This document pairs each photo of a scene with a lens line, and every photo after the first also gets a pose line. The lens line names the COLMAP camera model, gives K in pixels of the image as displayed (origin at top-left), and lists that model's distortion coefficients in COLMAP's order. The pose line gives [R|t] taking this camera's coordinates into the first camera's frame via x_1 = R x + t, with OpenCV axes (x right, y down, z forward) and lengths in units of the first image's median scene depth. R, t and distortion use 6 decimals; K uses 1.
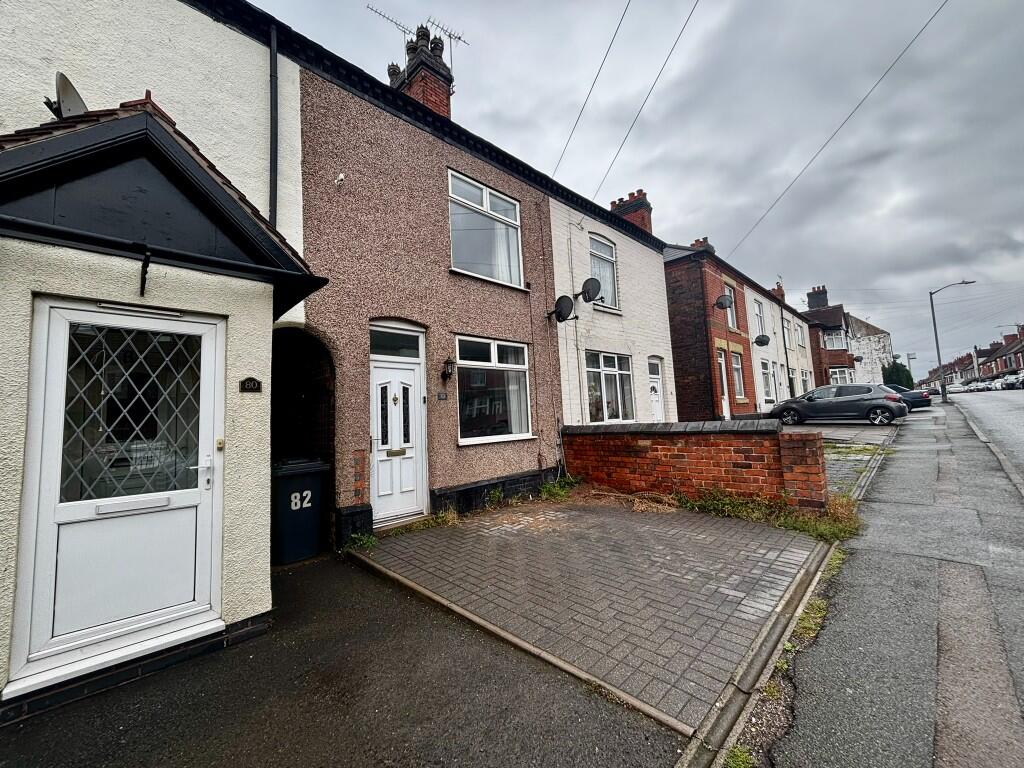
lens RADIAL K [[400.3, 0, 512.0], [0, 400.3, 384.0], [0, 0, 1]] dist [-0.004898, -0.000263]
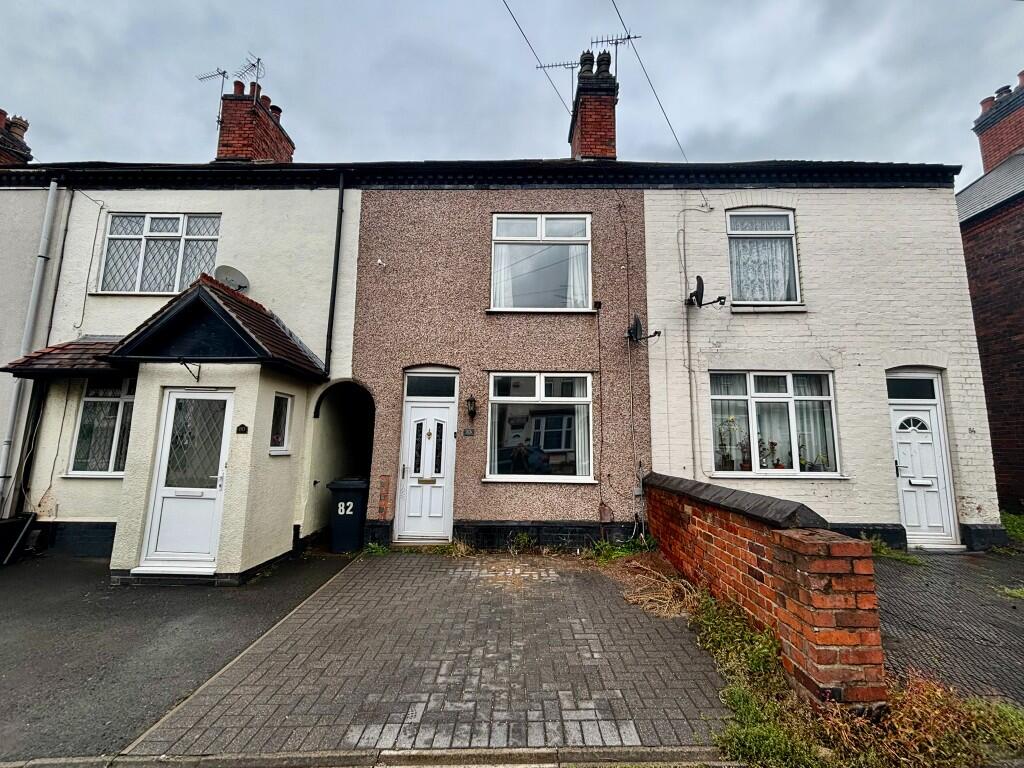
lens RADIAL K [[419.9, 0, 512.0], [0, 419.9, 384.0], [0, 0, 1]] dist [-0.001697, -0.000128]
pose [[0.715795, -0.042212, -0.697034, 0.712327], [0.013509, 0.998822, -0.046615, -0.045642], [0.698180, 0.023951, 0.715522, 0.290663]]
